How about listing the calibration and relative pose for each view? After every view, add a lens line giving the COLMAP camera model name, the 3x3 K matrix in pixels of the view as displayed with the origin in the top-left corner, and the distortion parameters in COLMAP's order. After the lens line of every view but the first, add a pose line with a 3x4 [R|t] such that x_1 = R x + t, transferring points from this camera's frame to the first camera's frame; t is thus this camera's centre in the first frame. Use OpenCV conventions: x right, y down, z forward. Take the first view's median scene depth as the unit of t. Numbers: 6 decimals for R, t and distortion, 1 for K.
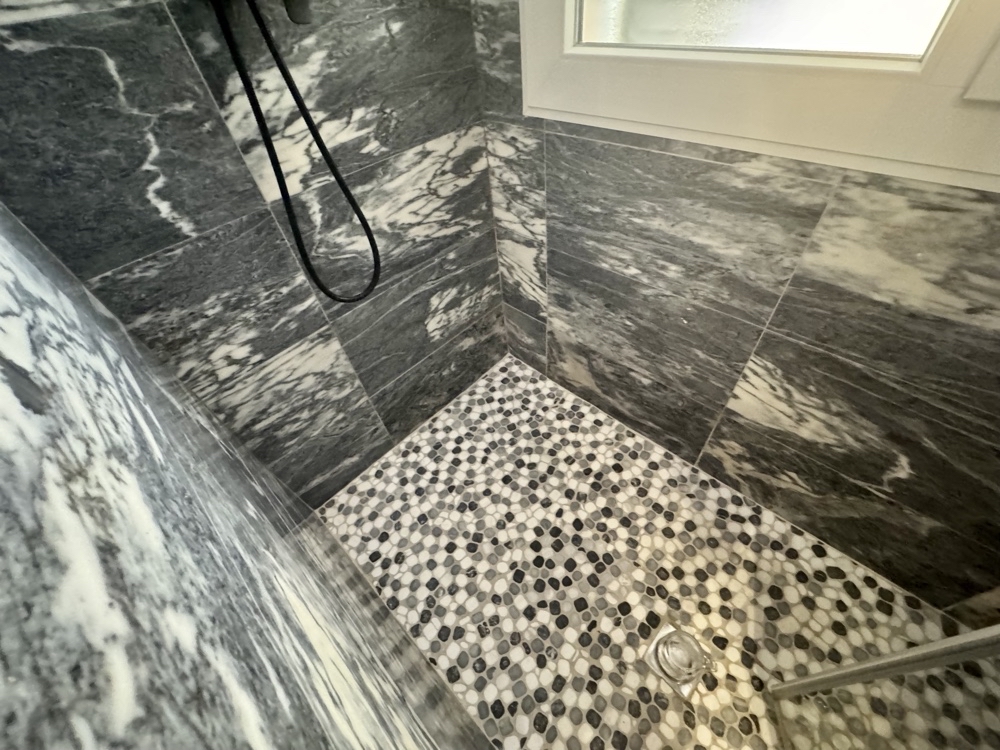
lens RADIAL K [[399.5, 0, 501.3], [0, 399.5, 374.6], [0, 0, 1]] dist [-0.004393, 0.000792]
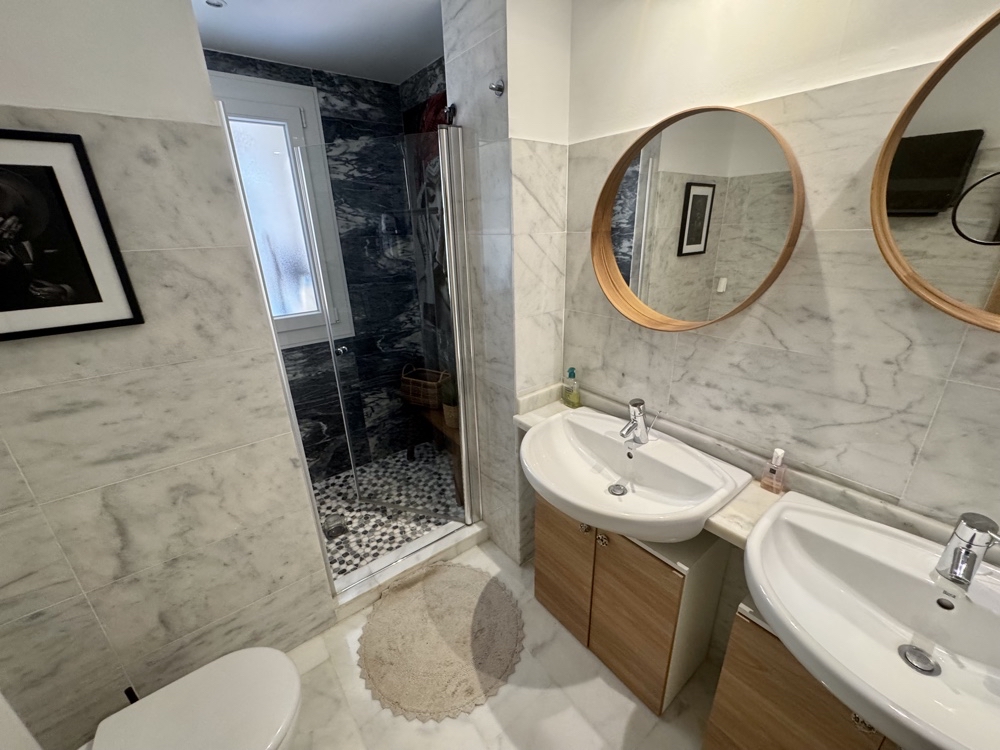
lens RADIAL K [[399.5, 0, 498.6], [0, 399.5, 377.0], [0, 0, 1]] dist [-0.004393, 0.000792]
pose [[0.151625, -0.264035, 0.952521, -1.310328], [0.731810, 0.677761, 0.071381, 0.613553], [-0.664428, 0.686241, 0.295988, -0.860034]]
